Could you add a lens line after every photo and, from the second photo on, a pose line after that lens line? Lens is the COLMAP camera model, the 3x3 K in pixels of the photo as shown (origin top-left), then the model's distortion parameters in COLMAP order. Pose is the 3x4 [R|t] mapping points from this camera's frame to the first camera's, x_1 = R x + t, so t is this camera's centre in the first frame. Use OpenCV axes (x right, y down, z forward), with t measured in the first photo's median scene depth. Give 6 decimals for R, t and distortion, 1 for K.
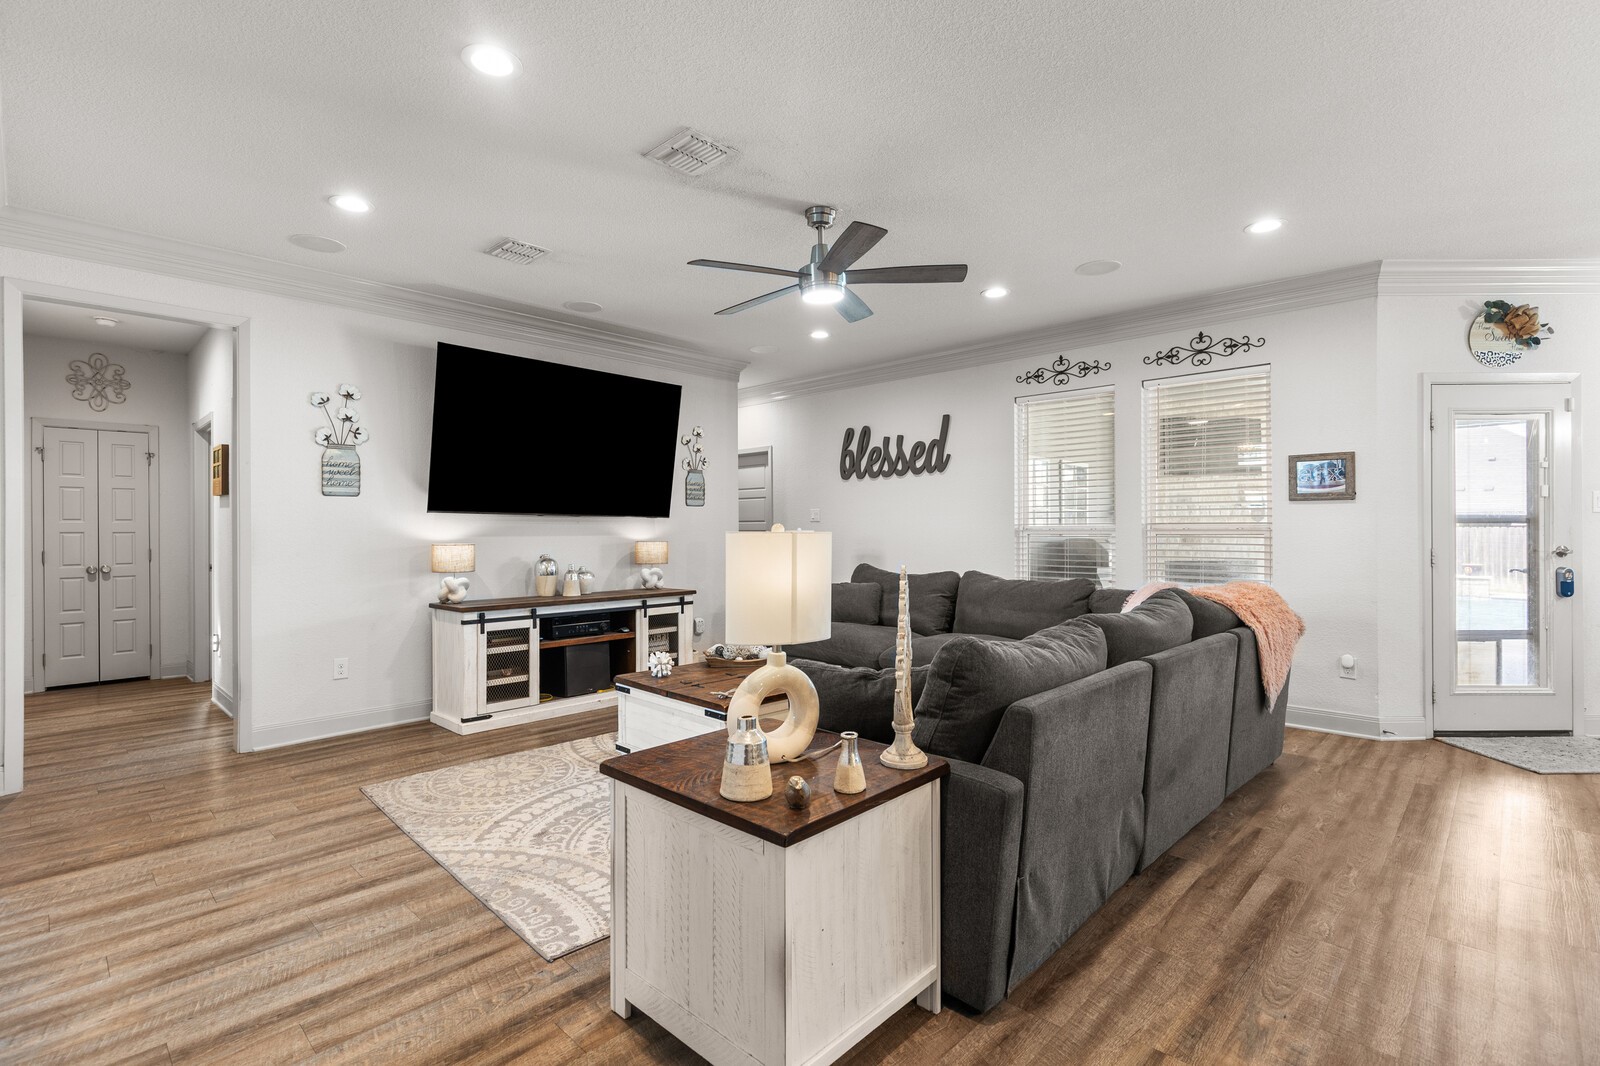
lens RADIAL K [[757.5, 0, 808.2], [0, 757.5, 517.4], [0, 0, 1]] dist [0.004639, -0.000157]
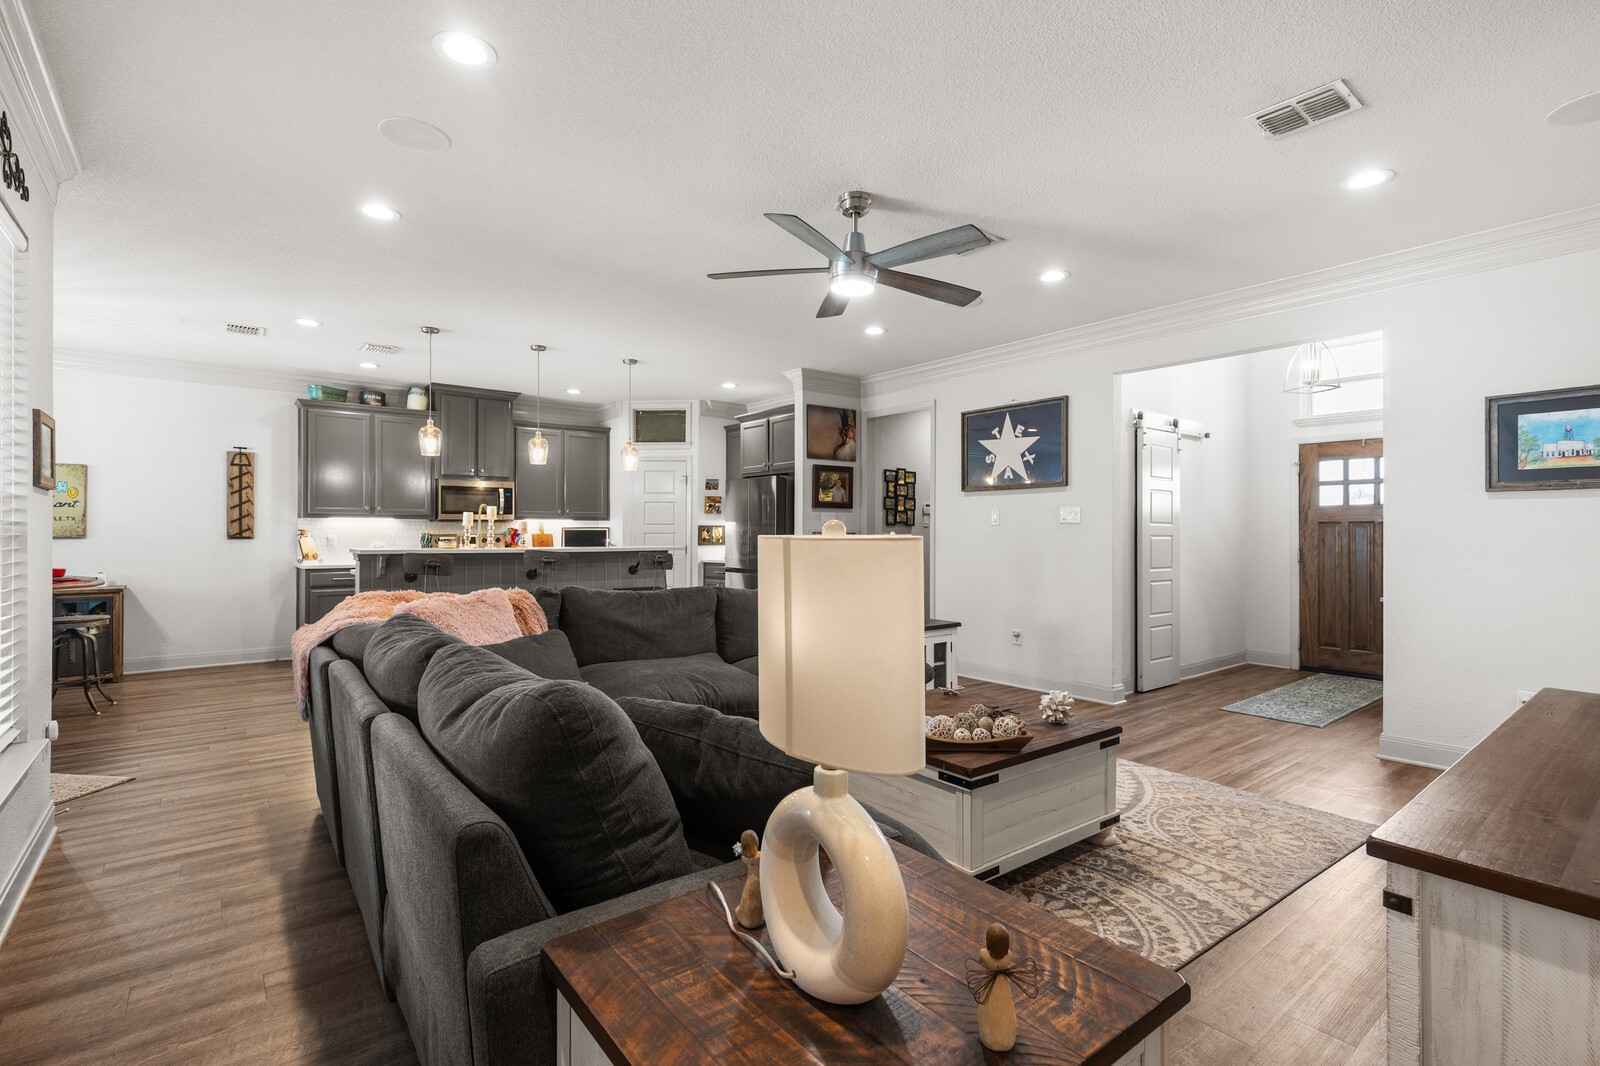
lens RADIAL K [[724.6, 0, 806.0], [0, 724.6, 534.5], [0, 0, 1]] dist [0.008149, -0.002627]
pose [[-0.990521, 0.002047, 0.137349, -0.036170], [-0.000059, 0.999882, -0.015334, 0.024695], [-0.137365, -0.015197, -0.990404, 1.466215]]
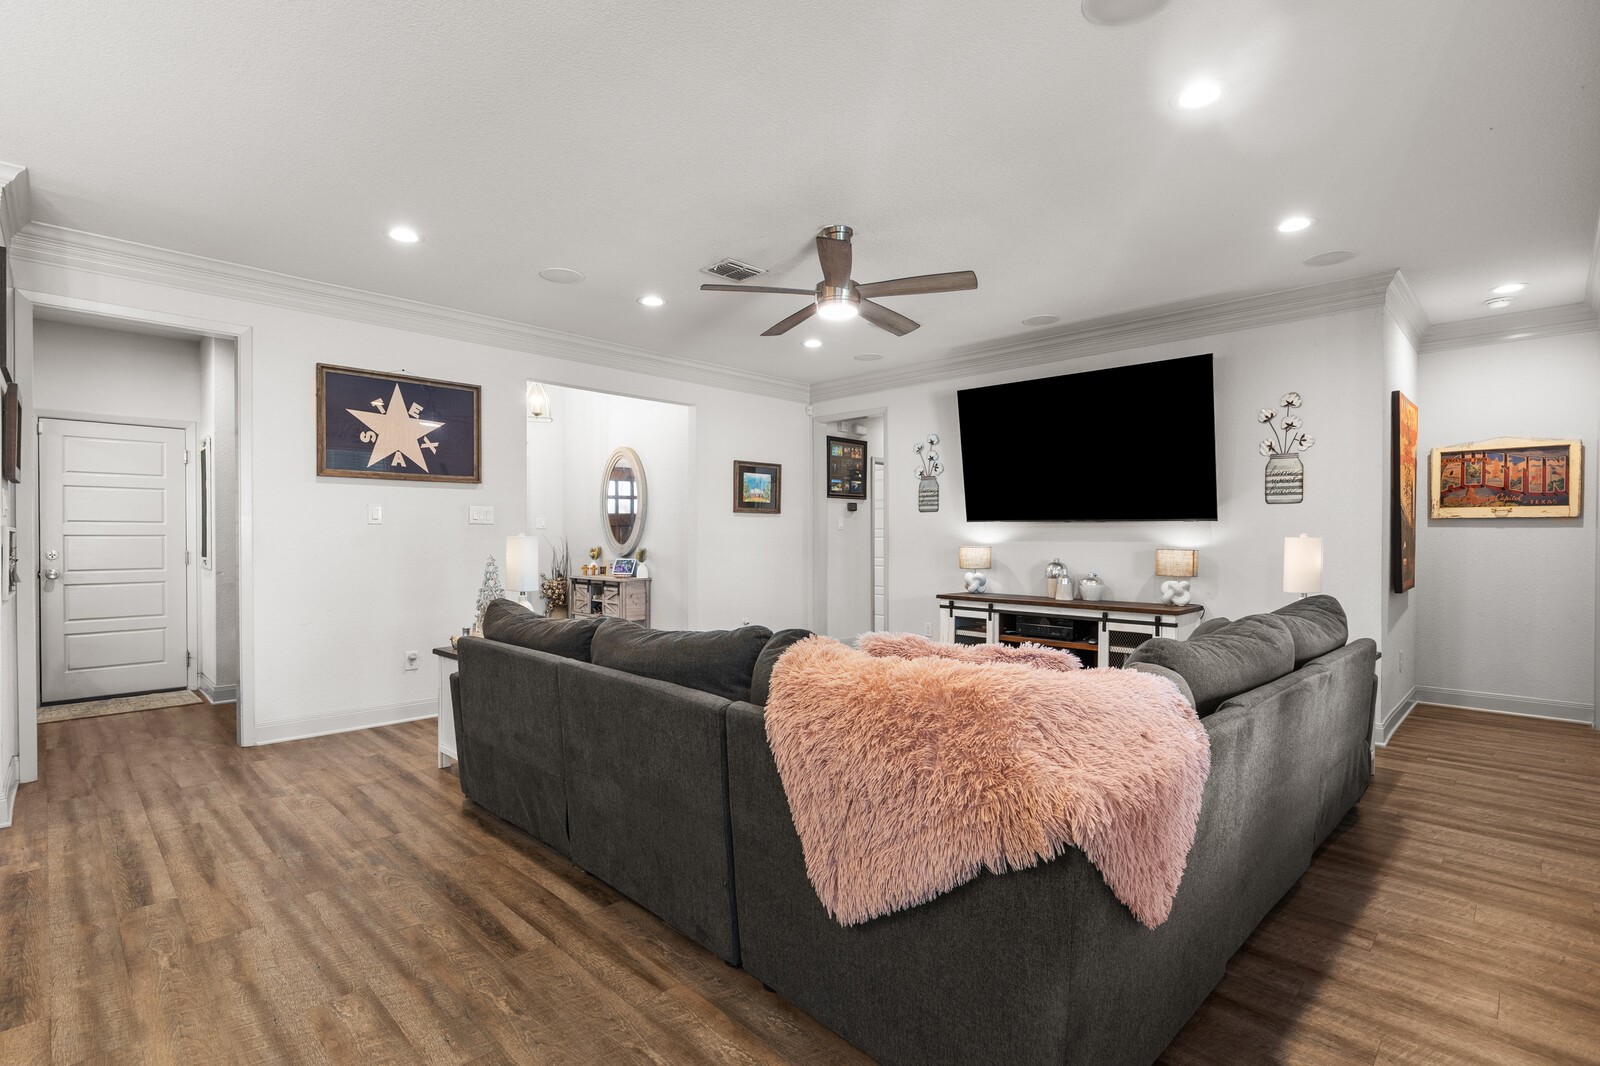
lens RADIAL K [[757.5, 0, 777.7], [0, 757.5, 534.2], [0, 0, 1]] dist [0.004639, -0.000157]
pose [[-0.052078, 0.001203, -0.998642, 0.822017], [0.013806, 0.999905, 0.000485, 0.009637], [0.998548, -0.013762, -0.052090, 0.749977]]
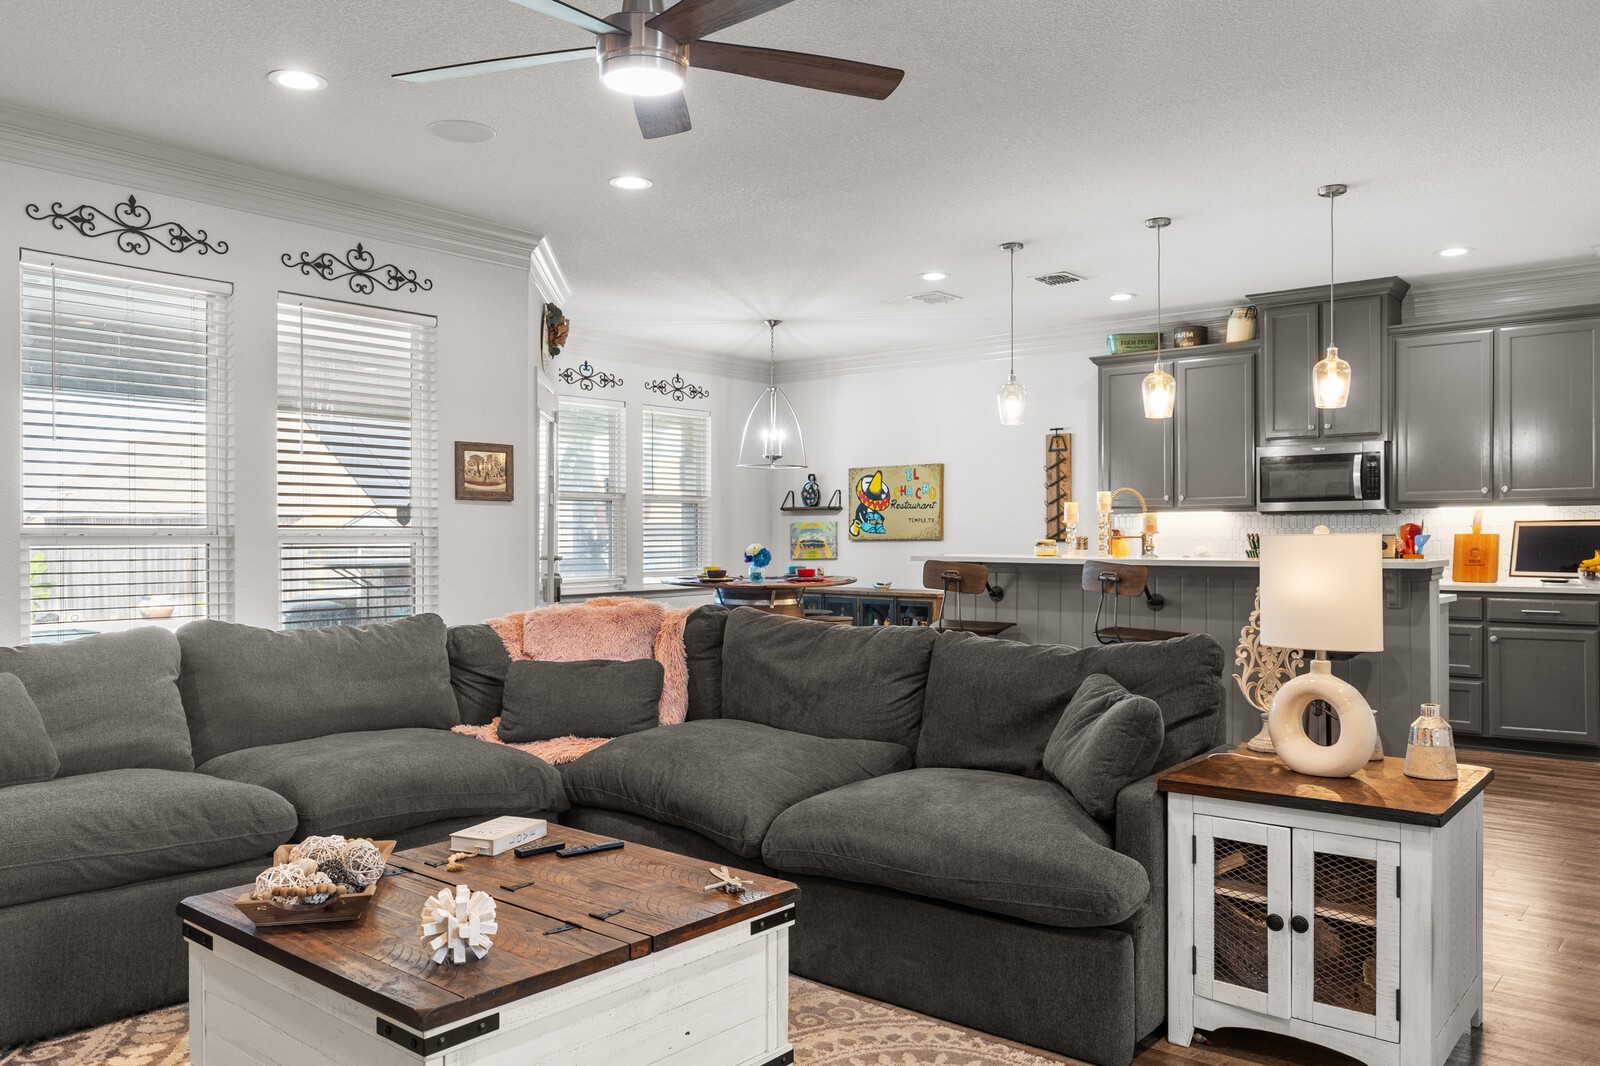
lens RADIAL K [[1200.3, 0, 806.7], [0, 1200.3, 536.4], [0, 0, 1]] dist [-0.002633, 0.008356]
pose [[-0.088935, 0.003269, 0.996032, -0.619394], [-0.013500, 0.999899, -0.004487, 0.016722], [-0.995946, -0.013845, -0.088882, 0.742297]]
